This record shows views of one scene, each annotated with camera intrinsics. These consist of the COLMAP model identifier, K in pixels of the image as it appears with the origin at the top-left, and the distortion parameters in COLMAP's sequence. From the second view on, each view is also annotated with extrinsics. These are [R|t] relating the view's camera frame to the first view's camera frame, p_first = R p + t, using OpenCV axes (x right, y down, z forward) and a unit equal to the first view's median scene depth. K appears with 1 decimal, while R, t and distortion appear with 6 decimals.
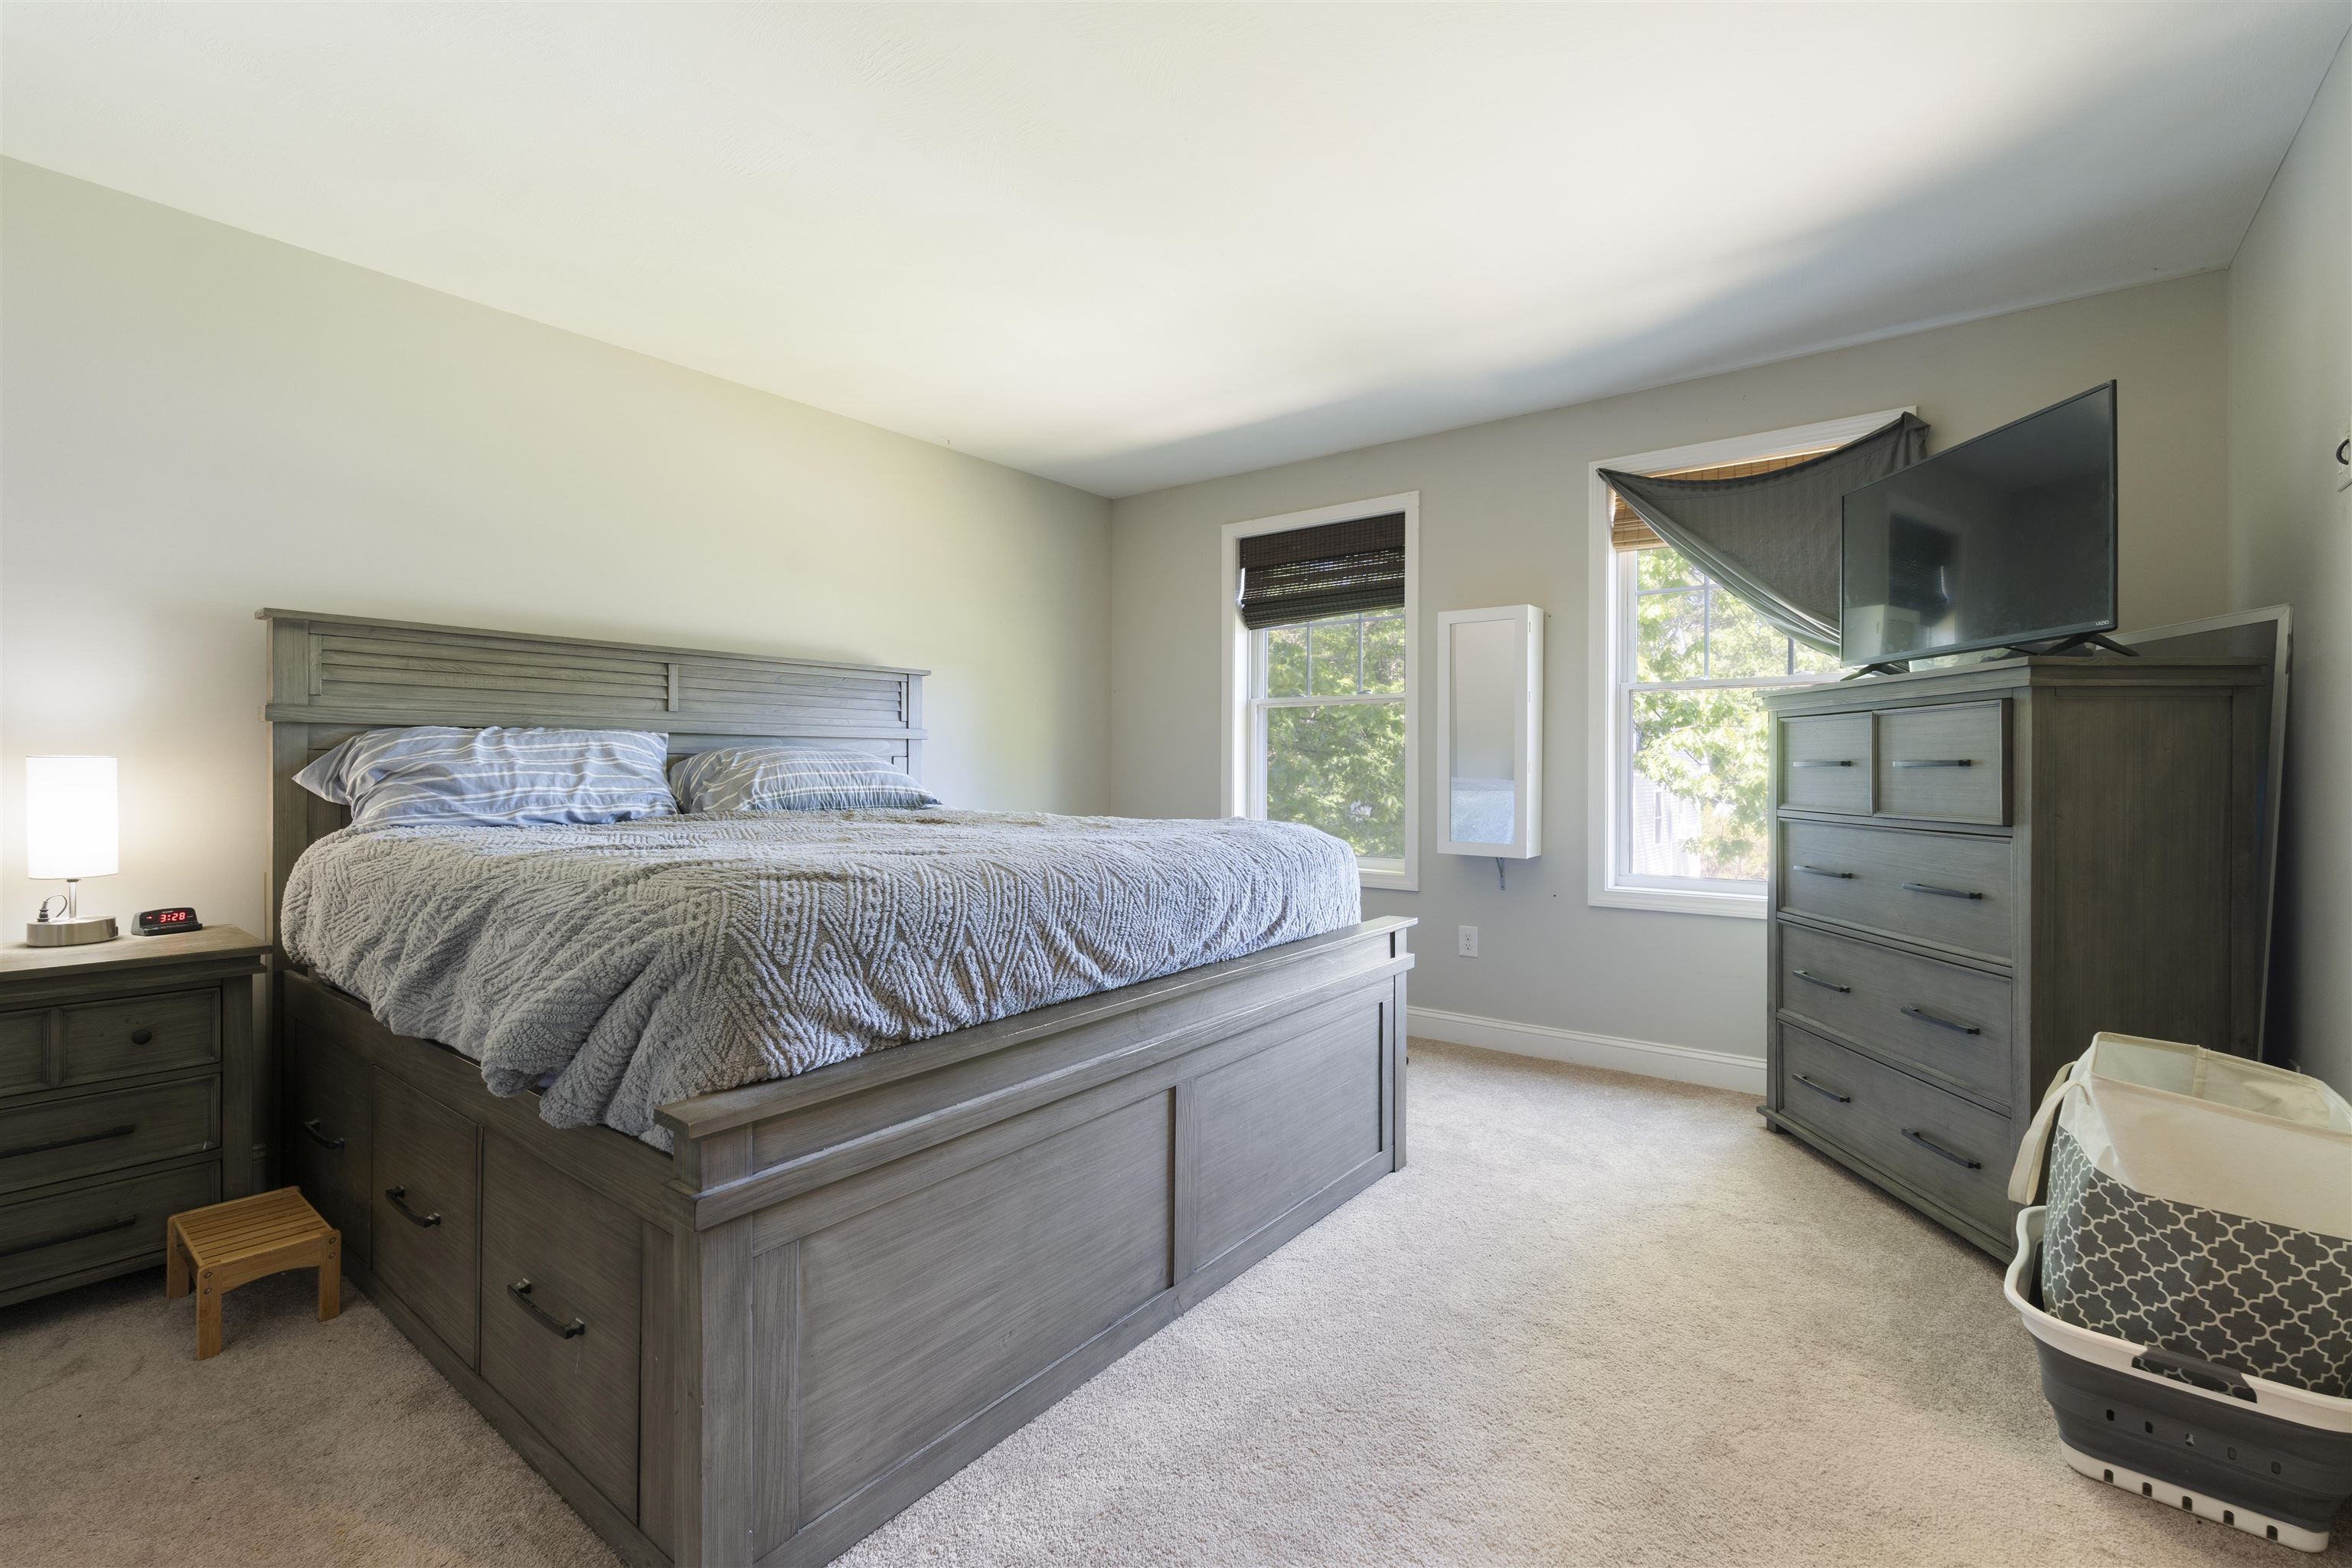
lens RADIAL K [[1040.5, 0, 1174.9], [0, 1040.5, 773.6], [0, 0, 1]] dist [-0.026388, -0.001142]
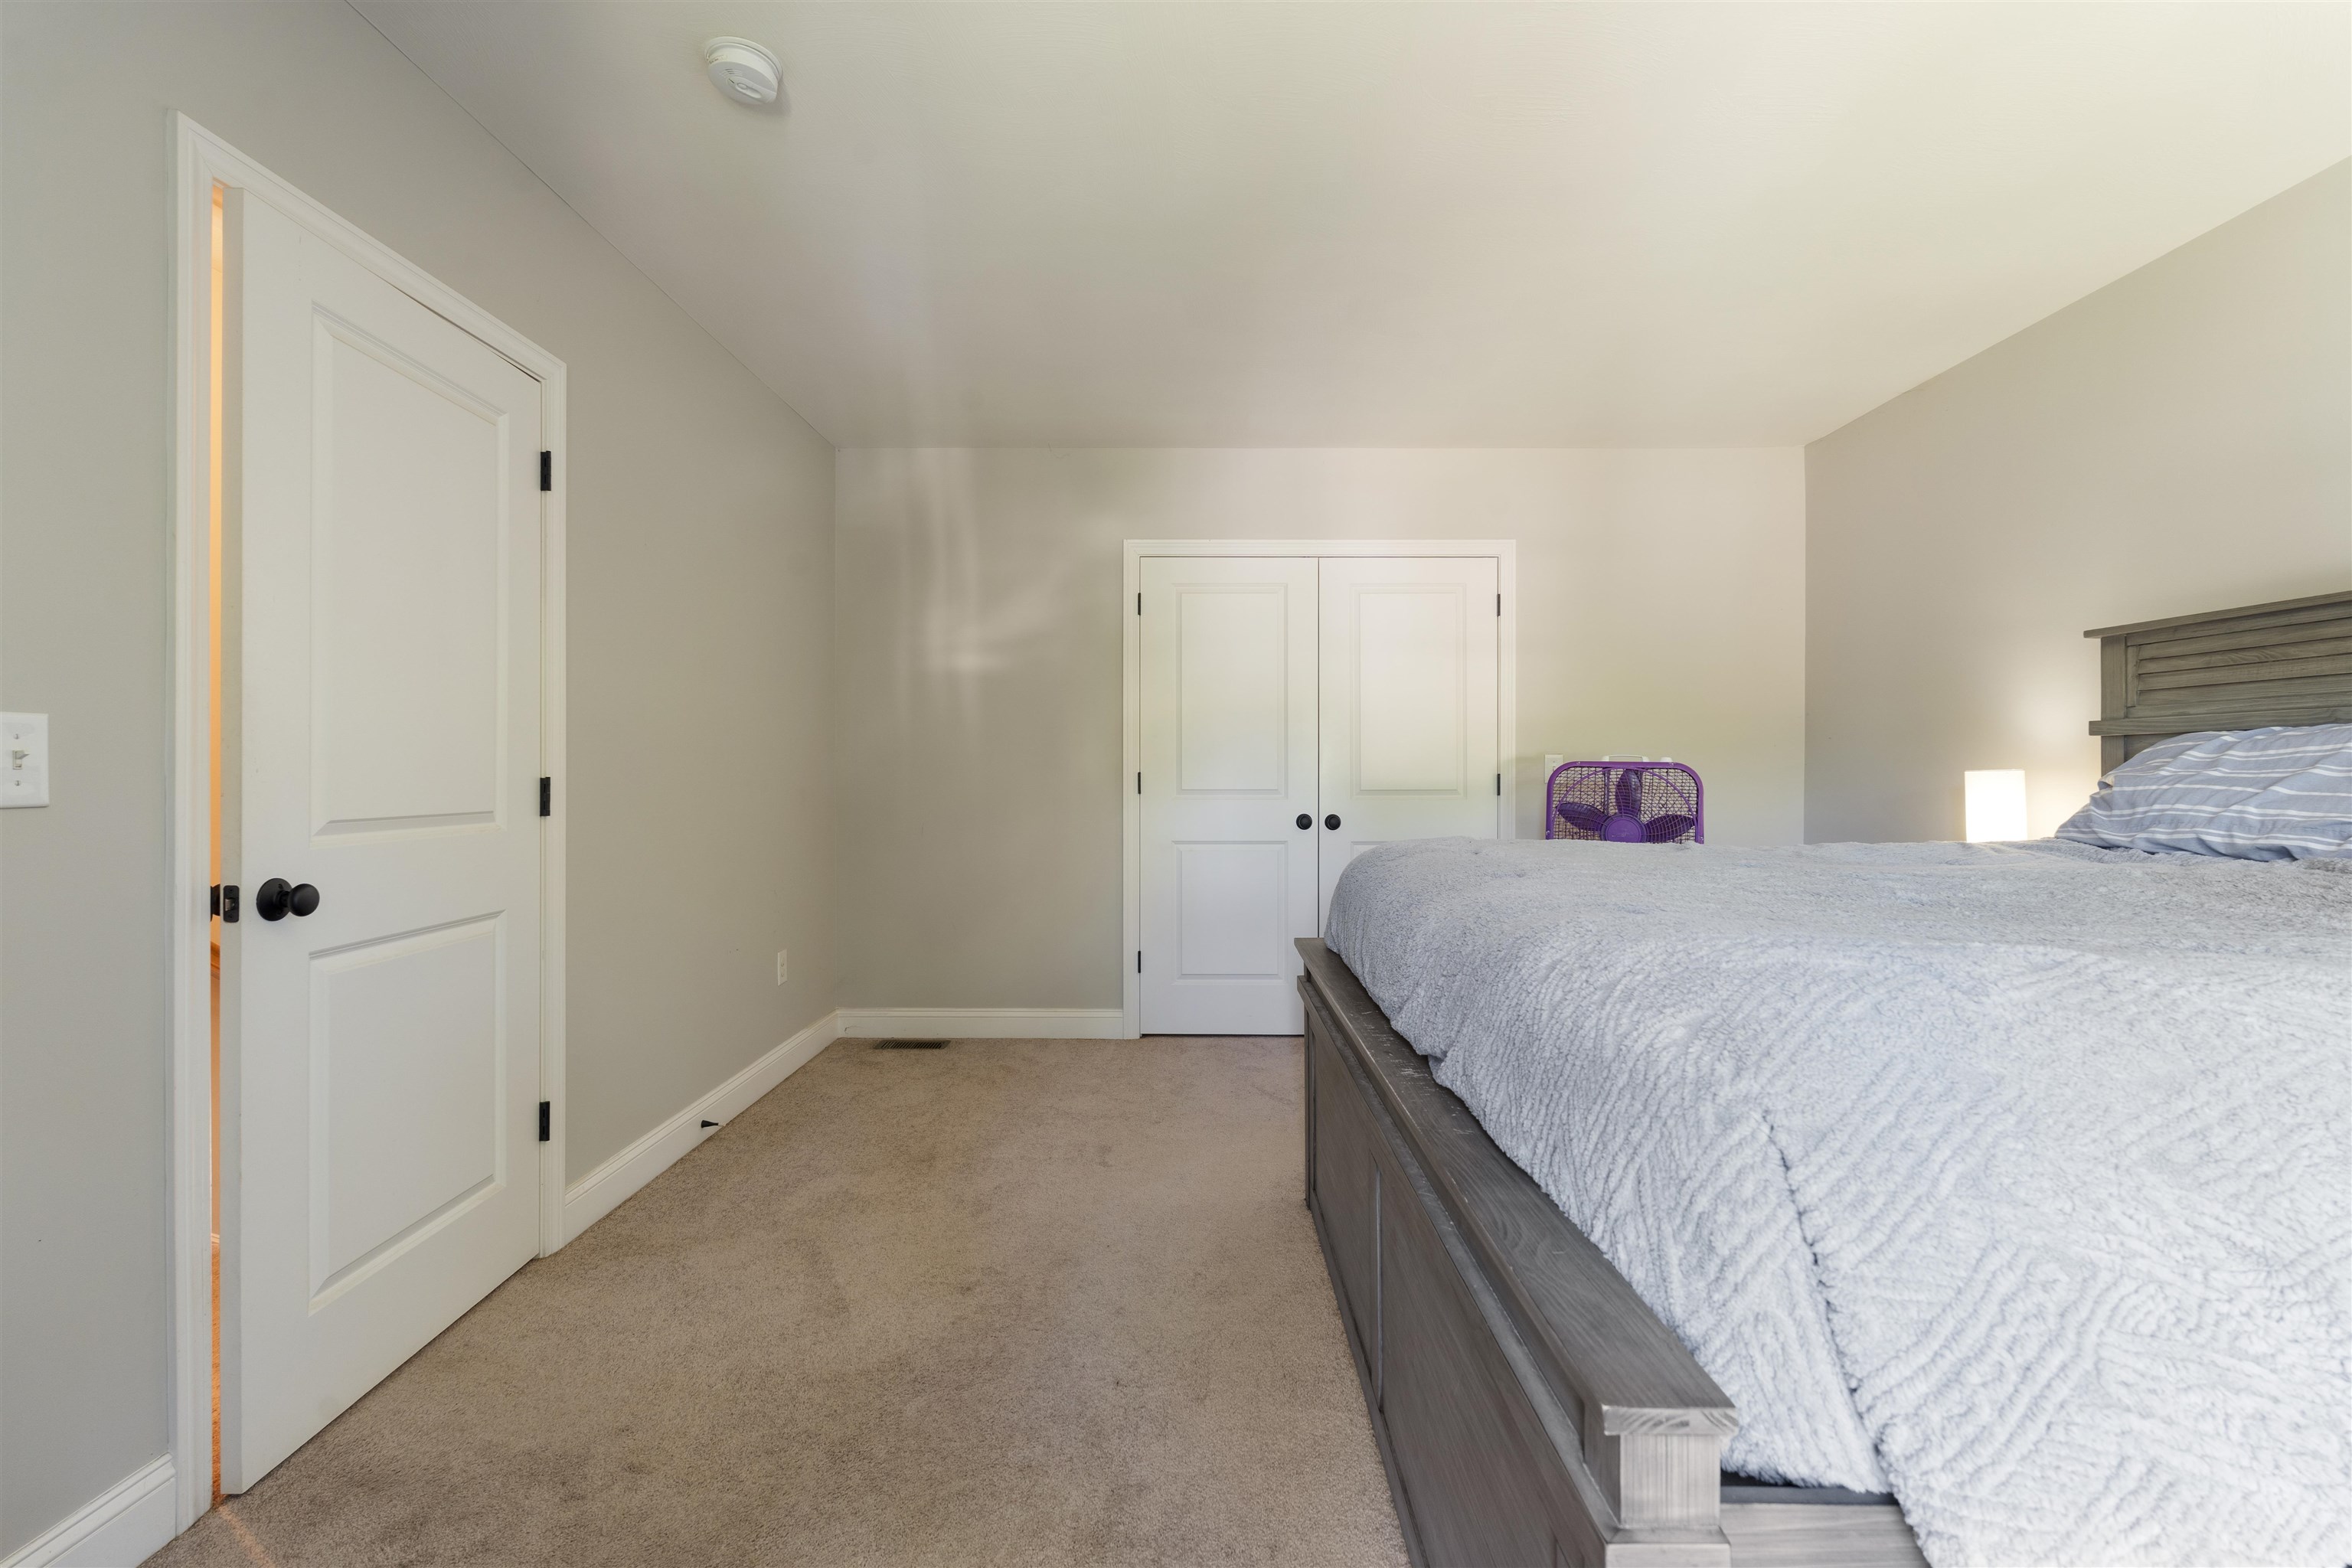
lens RADIAL K [[1040.5, 0, 1175.2], [0, 1040.5, 776.9], [0, 0, 1]] dist [-0.026388, -0.001142]
pose [[-0.795657, 0.000677, -0.605747, 0.466441], [-0.003091, 0.999982, 0.005178, -0.009952], [0.605739, 0.005992, -0.795641, 1.130241]]
